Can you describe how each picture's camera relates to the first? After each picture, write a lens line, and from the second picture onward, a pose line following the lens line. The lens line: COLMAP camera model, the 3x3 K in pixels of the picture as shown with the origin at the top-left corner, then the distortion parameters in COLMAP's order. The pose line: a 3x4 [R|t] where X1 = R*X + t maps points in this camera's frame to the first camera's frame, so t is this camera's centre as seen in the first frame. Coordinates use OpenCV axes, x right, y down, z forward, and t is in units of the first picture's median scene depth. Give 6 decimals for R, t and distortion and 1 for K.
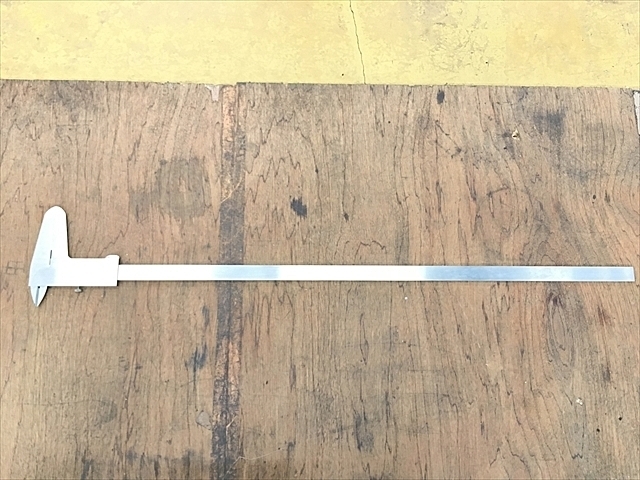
lens RADIAL K [[557.6, 0, 321.2], [0, 557.6, 241.4], [0, 0, 1]] dist [0.061624, -0.115543]
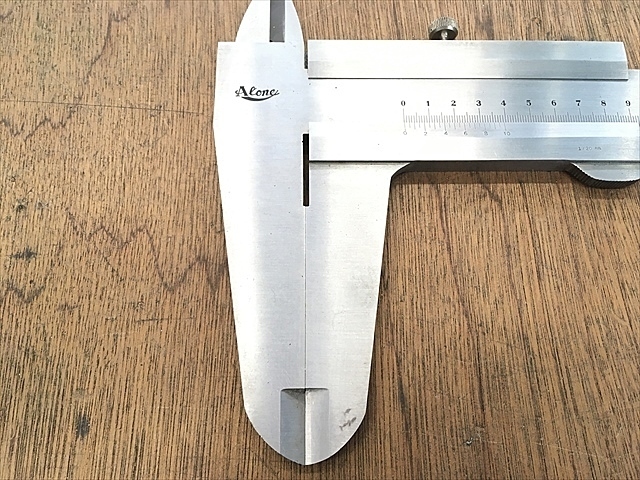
lens RADIAL K [[557.6, 0, 324.0], [0, 557.6, 239.8], [0, 0, 1]] dist [0.061624, -0.115543]
pose [[0.998288, -0.039426, -0.043198, -0.533741], [0.035596, 0.995649, -0.086117, 0.121914], [0.046405, 0.084432, 0.995348, 0.769177]]
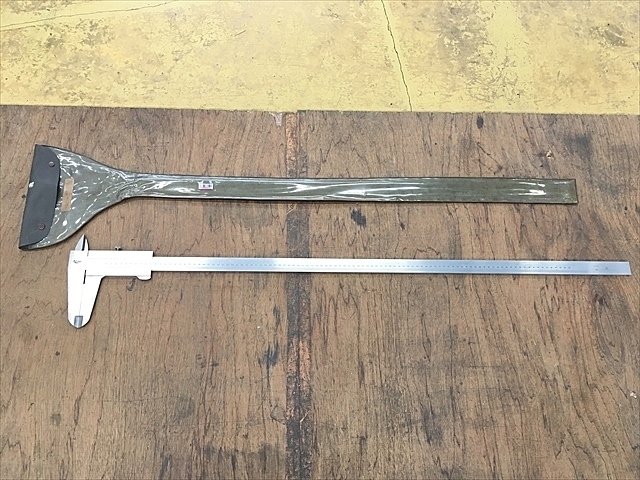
lens RADIAL K [[557.6, 0, 326.2], [0, 557.6, 236.0], [0, 0, 1]] dist [0.061624, -0.115543]
pose [[0.999685, -0.011350, 0.022388, -0.131447], [0.014529, 0.988970, -0.147400, 0.137032], [-0.020468, 0.147679, 0.988824, -0.065324]]
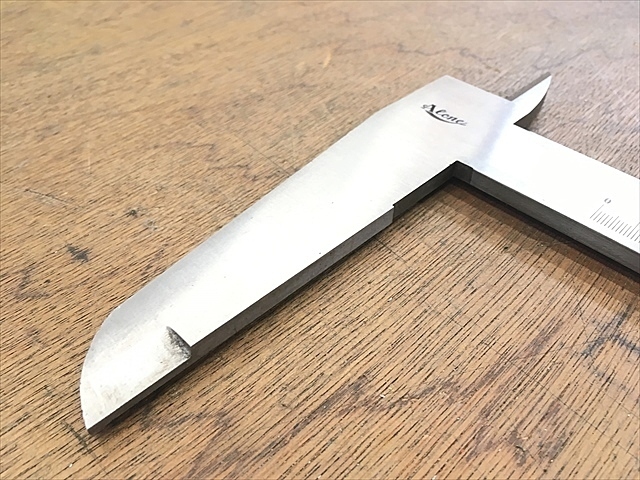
lens RADIAL K [[557.6, 0, 324.0], [0, 557.6, 245.9], [0, 0, 1]] dist [0.061624, -0.115543]
pose [[0.712759, 0.434498, -0.550624, -0.527816], [-0.672972, 0.644890, -0.362250, 0.115197], [0.197695, 0.628752, 0.752056, 0.860274]]
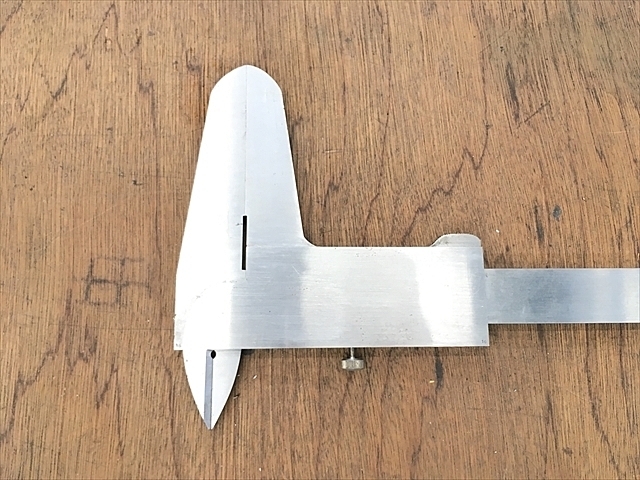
lens RADIAL K [[557.6, 0, 321.6], [0, 557.6, 237.9], [0, 0, 1]] dist [0.061624, -0.115543]
pose [[0.999922, -0.003985, -0.011845, -0.427893], [0.004577, 0.998720, 0.050379, 0.011959], [0.011629, -0.050429, 0.998660, 0.704534]]
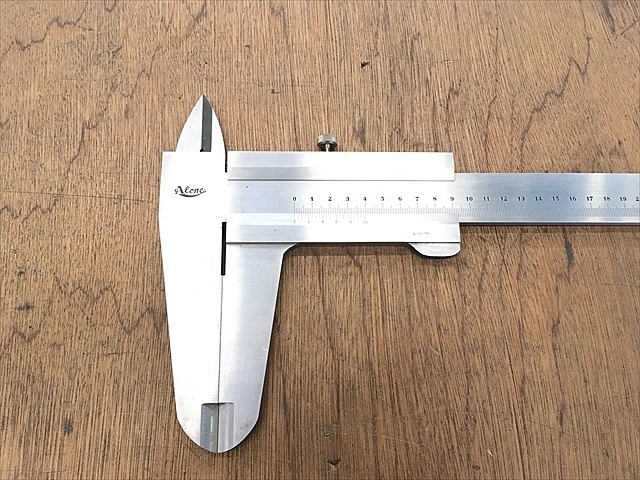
lens RADIAL K [[557.6, 0, 324.7], [0, 557.6, 238.4], [0, 0, 1]] dist [0.061624, -0.115543]
pose [[0.999347, -0.035519, -0.006690, -0.496592], [0.035182, 0.998362, -0.045124, 0.091884], [0.008282, 0.044859, 0.998959, 0.685119]]
